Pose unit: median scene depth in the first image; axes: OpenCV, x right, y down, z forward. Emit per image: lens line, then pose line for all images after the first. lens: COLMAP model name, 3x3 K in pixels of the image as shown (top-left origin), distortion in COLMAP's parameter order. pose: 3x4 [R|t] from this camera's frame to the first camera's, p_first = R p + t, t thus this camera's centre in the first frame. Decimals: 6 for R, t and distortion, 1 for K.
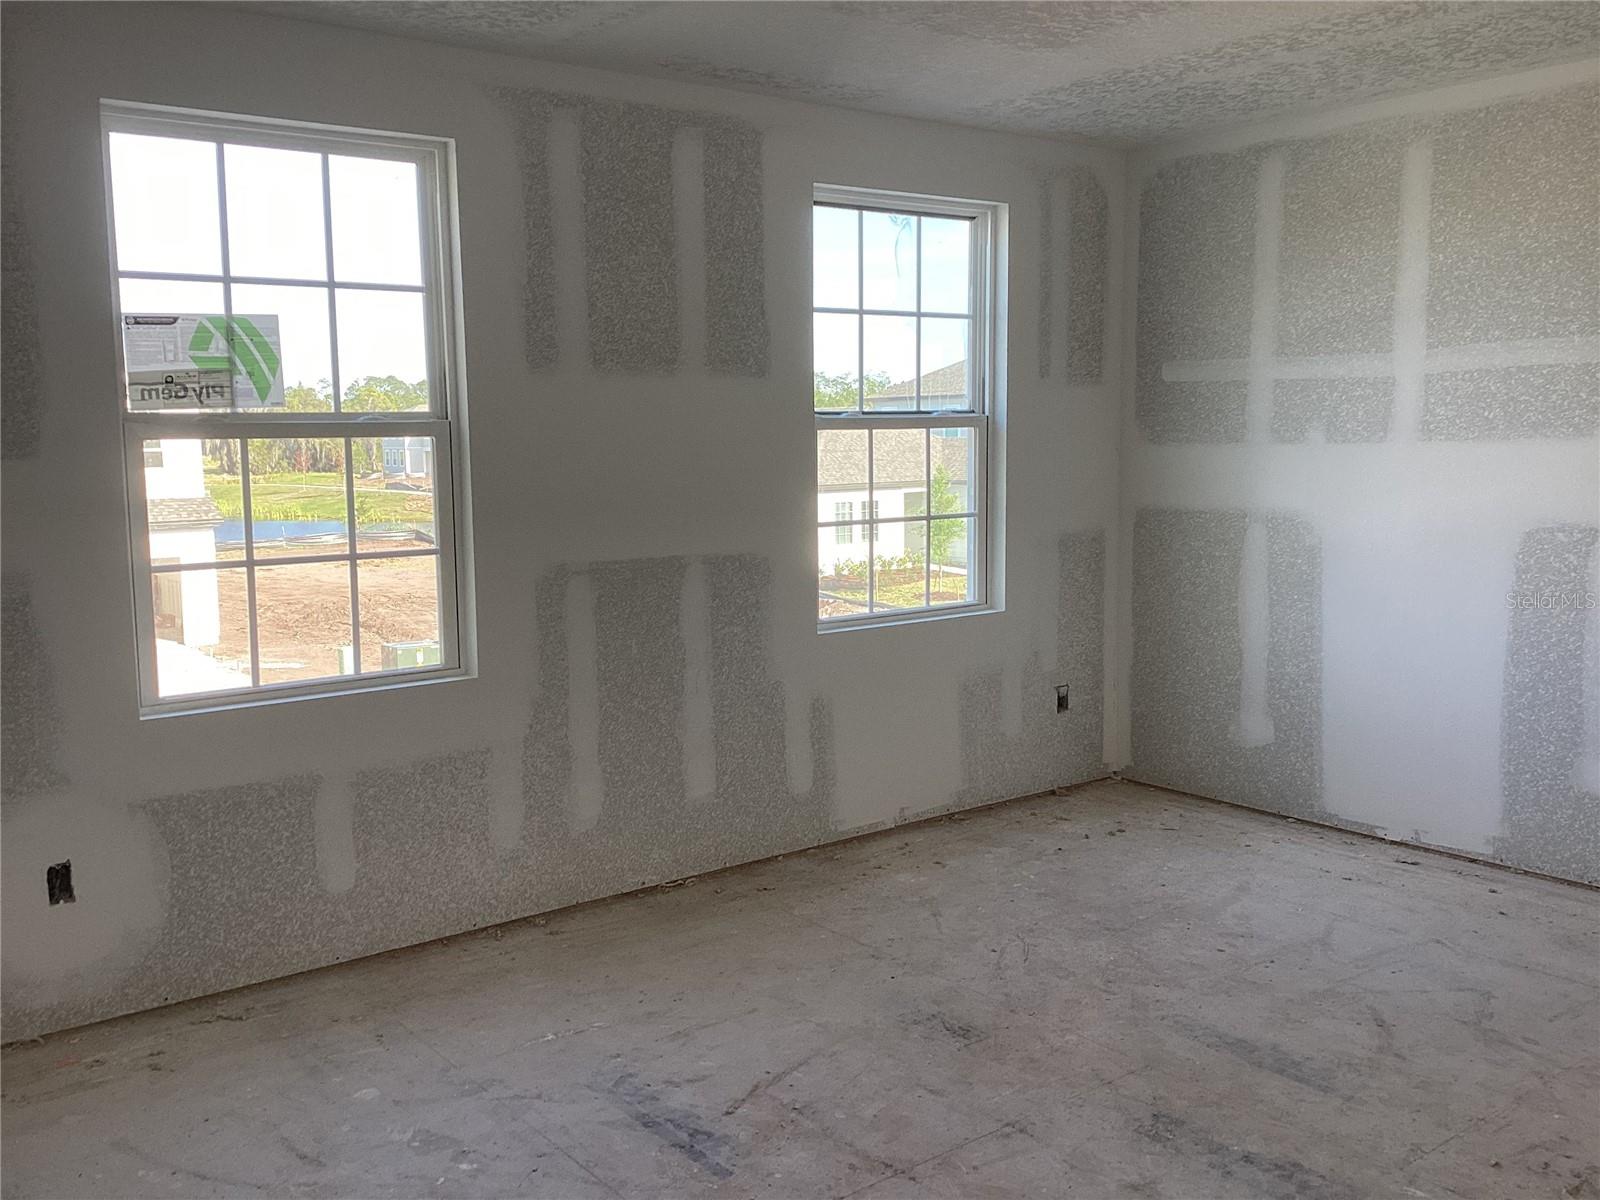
lens RADIAL K [[1432.9, 0, 870.9], [0, 1432.9, 580.7], [0, 0, 1]] dist [0.121593, -0.182032]
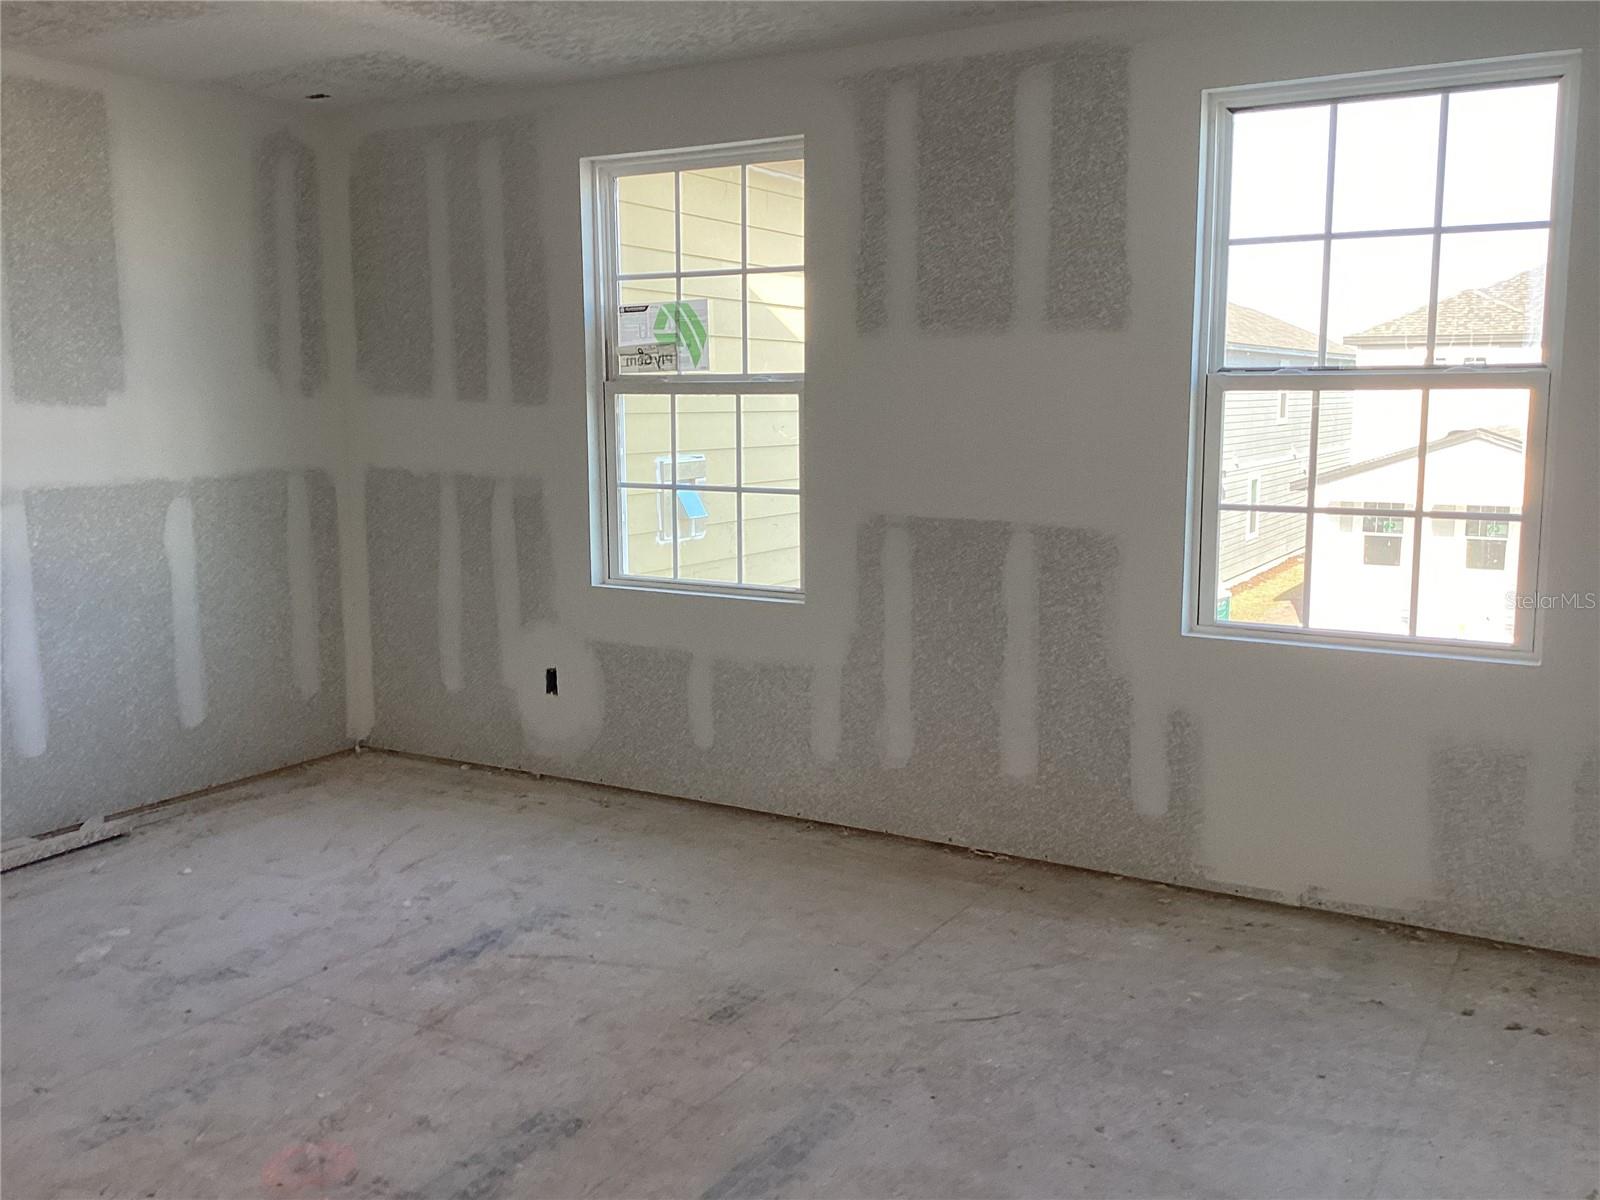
lens RADIAL K [[1469.6, 0, 800.0], [0, 1469.6, 600.0], [0, 0, 1]] dist [0.098107, -0.195043]
pose [[0.343526, 0.141219, -0.928465, 0.790804], [-0.105851, 0.988152, 0.111133, -0.064272], [0.933159, 0.060102, 0.354404, 0.559542]]
